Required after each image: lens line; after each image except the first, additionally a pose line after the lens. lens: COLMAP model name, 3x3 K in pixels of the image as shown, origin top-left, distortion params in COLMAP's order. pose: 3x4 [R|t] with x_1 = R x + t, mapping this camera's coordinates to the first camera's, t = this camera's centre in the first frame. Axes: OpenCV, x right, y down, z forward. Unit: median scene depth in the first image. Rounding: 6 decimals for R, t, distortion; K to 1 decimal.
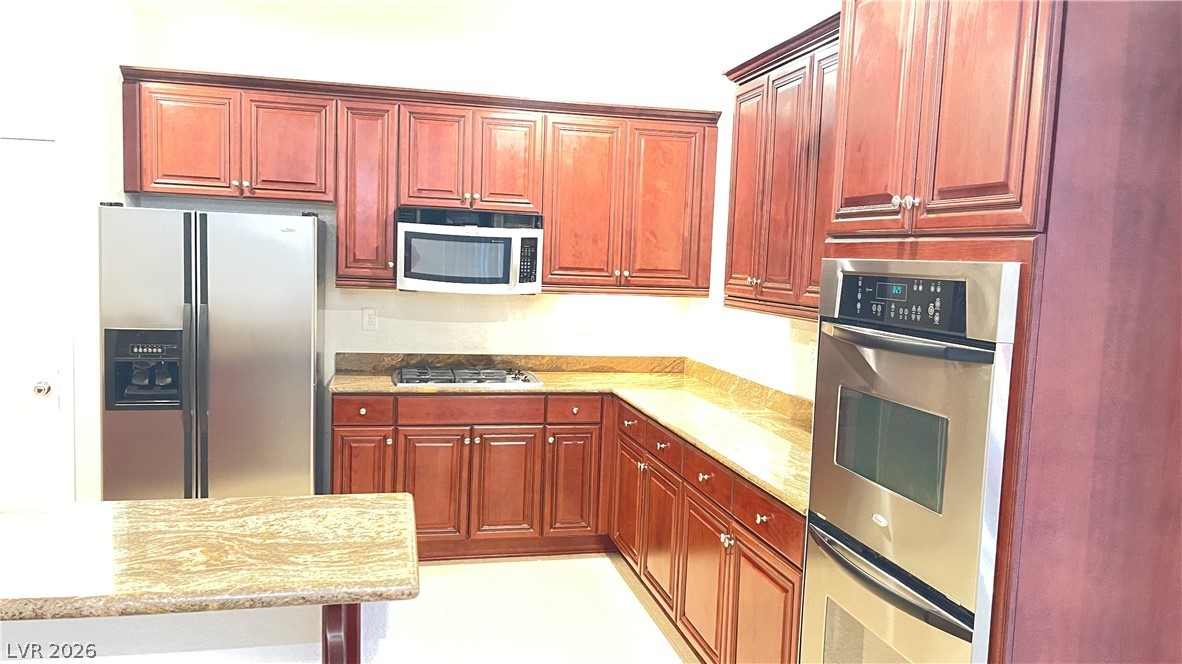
lens RADIAL K [[886.3, 0, 590.2], [0, 886.3, 335.0], [0, 0, 1]] dist [0.056399, -0.034710]
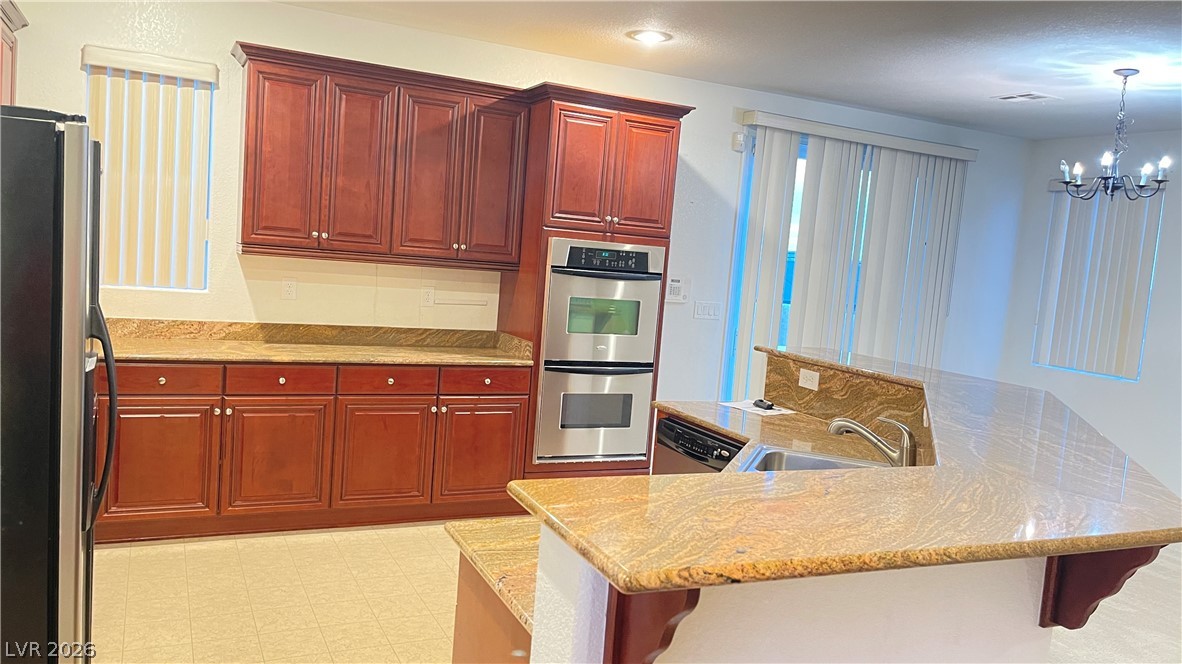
lens RADIAL K [[886.3, 0, 595.6], [0, 886.3, 336.7], [0, 0, 1]] dist [0.056399, -0.034710]
pose [[-0.219273, -0.147620, 0.964431, -1.074510], [-0.002479, 0.988569, 0.150751, -0.101931], [-0.975660, 0.030664, -0.217132, 0.818621]]
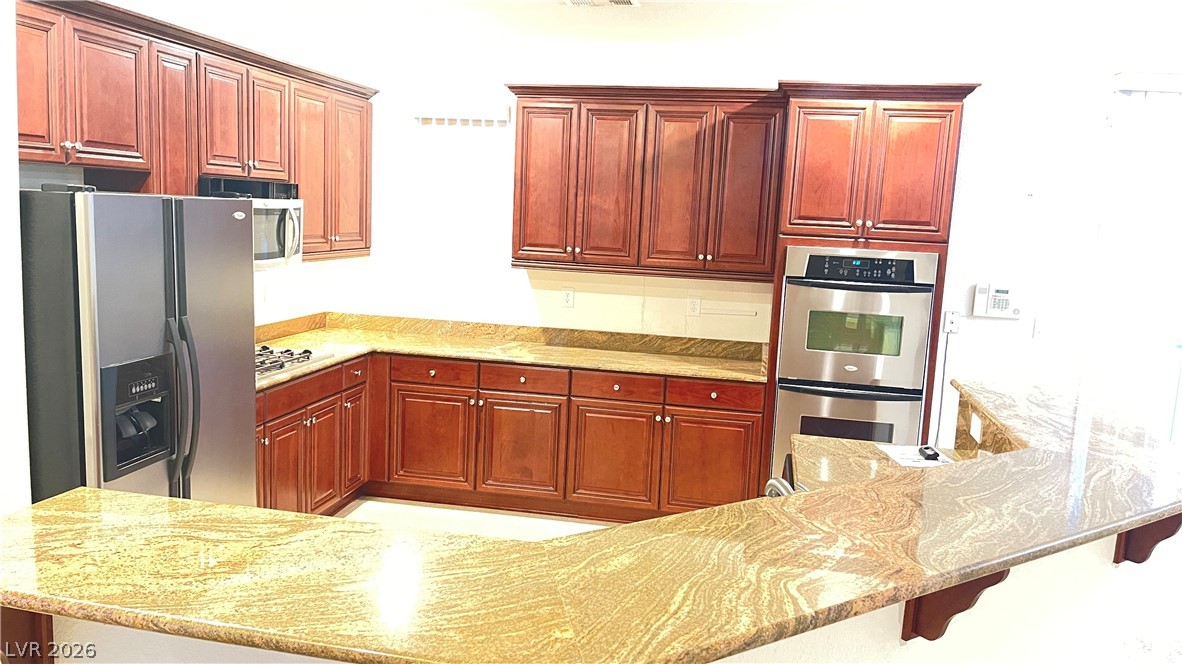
lens RADIAL K [[886.3, 0, 583.5], [0, 886.3, 329.7], [0, 0, 1]] dist [0.056399, -0.034710]
pose [[0.407230, -0.140321, 0.902482, -1.009979], [0.049563, 0.990066, 0.131575, -0.109637], [-0.911980, -0.008852, 0.410140, 0.371529]]
